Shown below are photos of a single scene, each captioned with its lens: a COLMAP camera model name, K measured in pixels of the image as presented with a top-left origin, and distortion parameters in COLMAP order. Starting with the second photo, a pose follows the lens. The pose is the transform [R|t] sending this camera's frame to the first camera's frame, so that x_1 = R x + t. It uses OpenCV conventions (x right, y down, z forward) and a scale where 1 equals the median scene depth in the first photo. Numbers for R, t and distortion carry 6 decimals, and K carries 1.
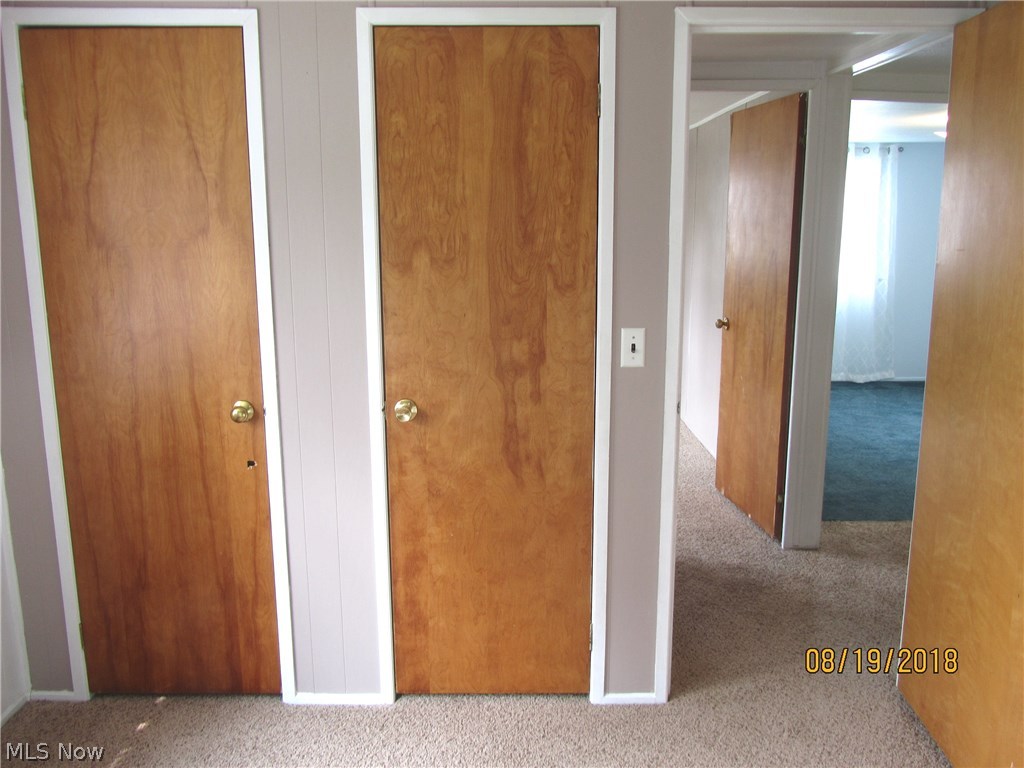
lens RADIAL K [[855.8, 0, 514.0], [0, 855.8, 383.2], [0, 0, 1]] dist [-0.015991, -0.001400]
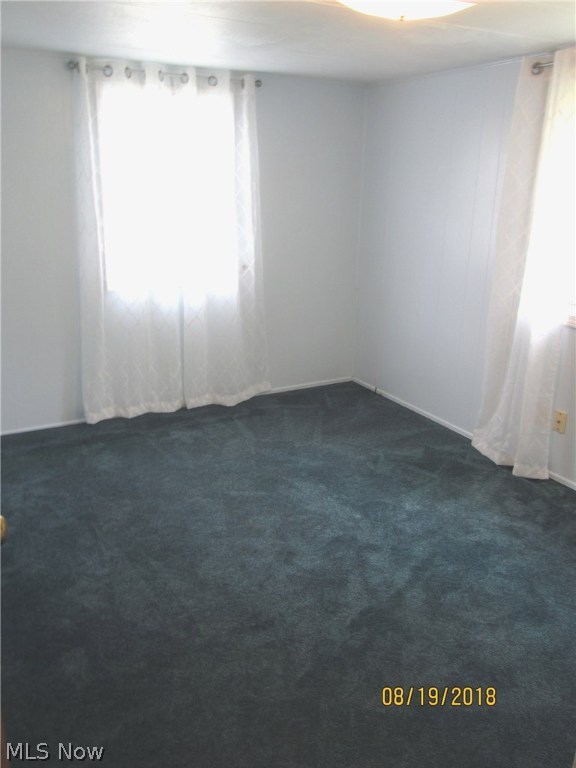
lens RADIAL K [[641.8, 0, 287.7], [0, 641.8, 382.9], [0, 0, 1]] dist [-0.015991, -0.001400]
pose [[0.887309, -0.121100, 0.444991, 0.208127], [0.071043, 0.989283, 0.127564, -0.093606], [-0.455670, -0.081575, 0.886403, 0.495024]]
